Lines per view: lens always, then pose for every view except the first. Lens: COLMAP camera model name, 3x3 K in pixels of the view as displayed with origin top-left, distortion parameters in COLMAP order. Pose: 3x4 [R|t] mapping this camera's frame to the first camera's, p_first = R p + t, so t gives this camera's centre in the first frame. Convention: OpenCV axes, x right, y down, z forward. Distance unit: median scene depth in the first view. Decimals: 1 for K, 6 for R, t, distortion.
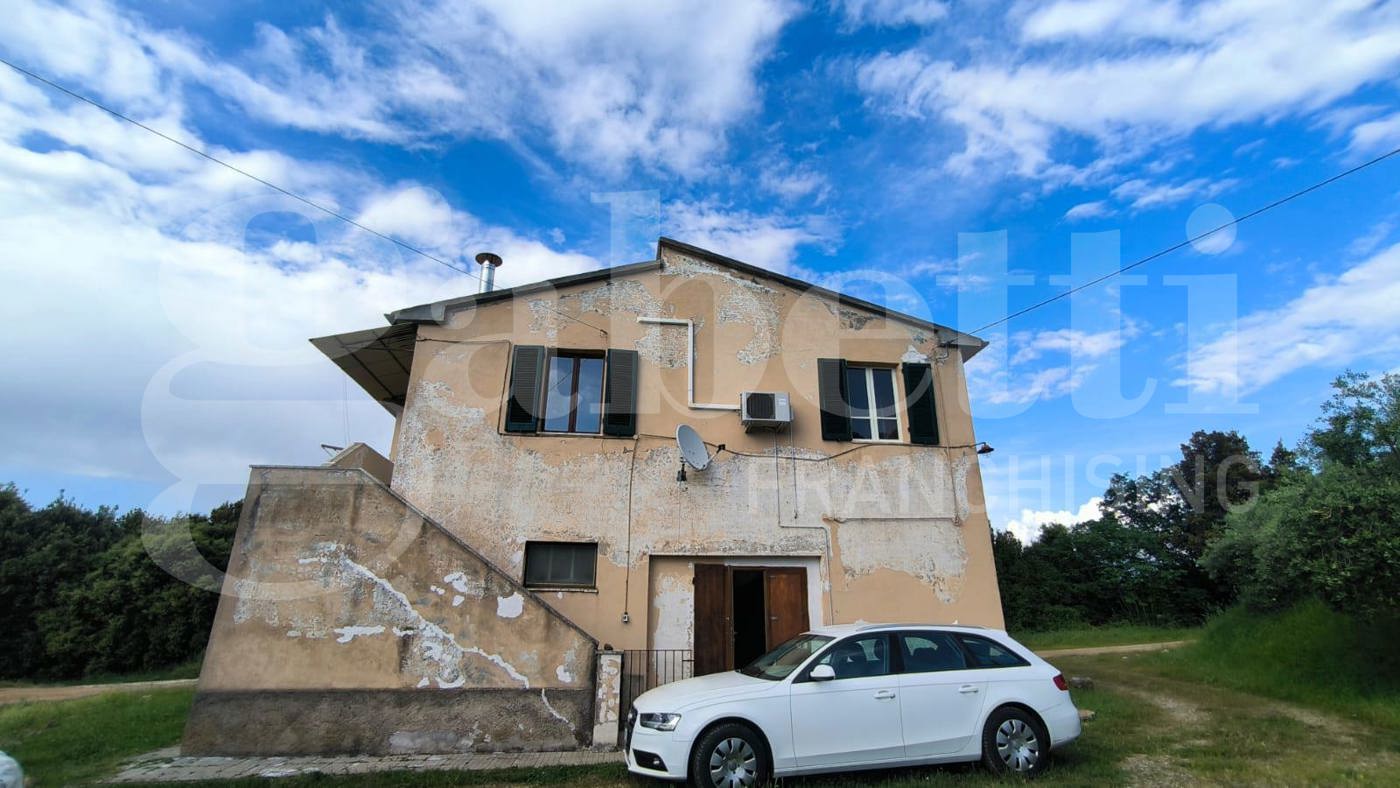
lens RADIAL K [[603.9, 0, 698.6], [0, 603.9, 390.5], [0, 0, 1]] dist [-0.007297, 0.004152]
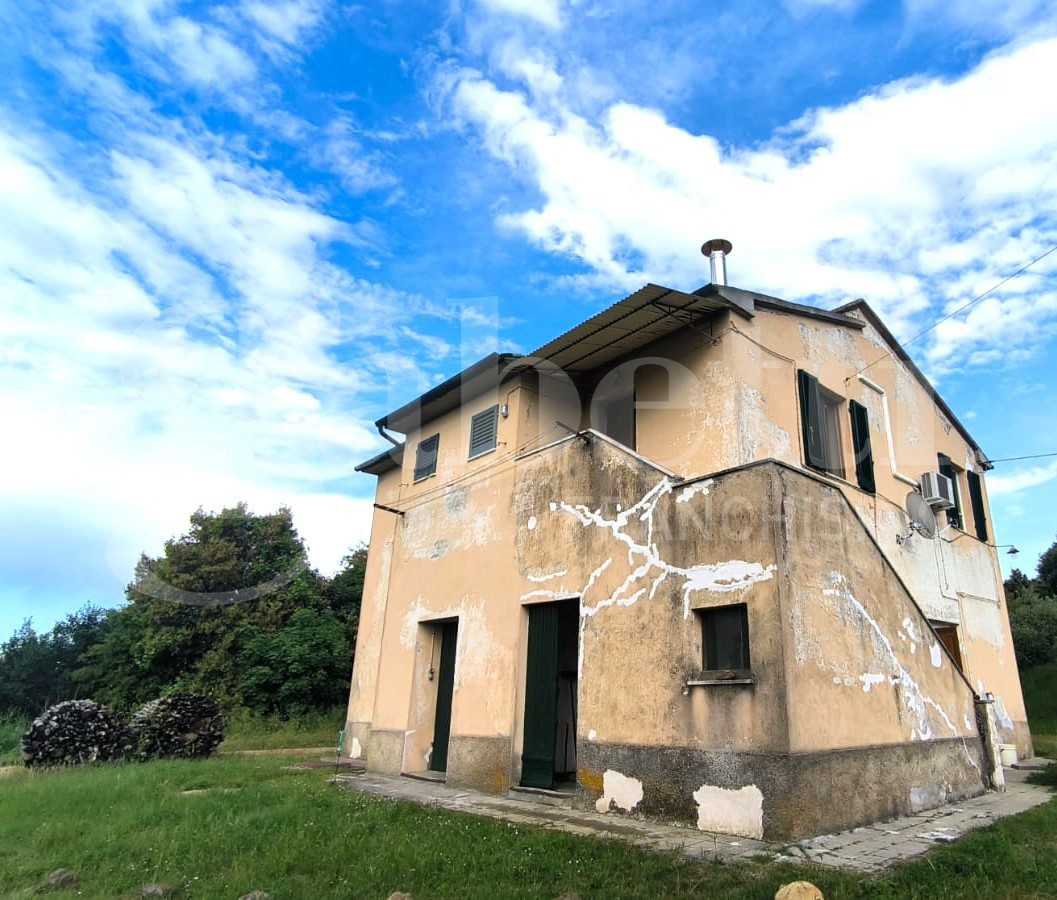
lens RADIAL K [[725.1, 0, 531.3], [0, 725.1, 452.3], [0, 0, 1]] dist [-0.007938, -0.001195]
pose [[0.788234, 0.198384, 0.582521, -1.613756], [-0.213150, 0.976029, -0.043975, 0.235955], [-0.577282, -0.089502, 0.811625, 0.479210]]
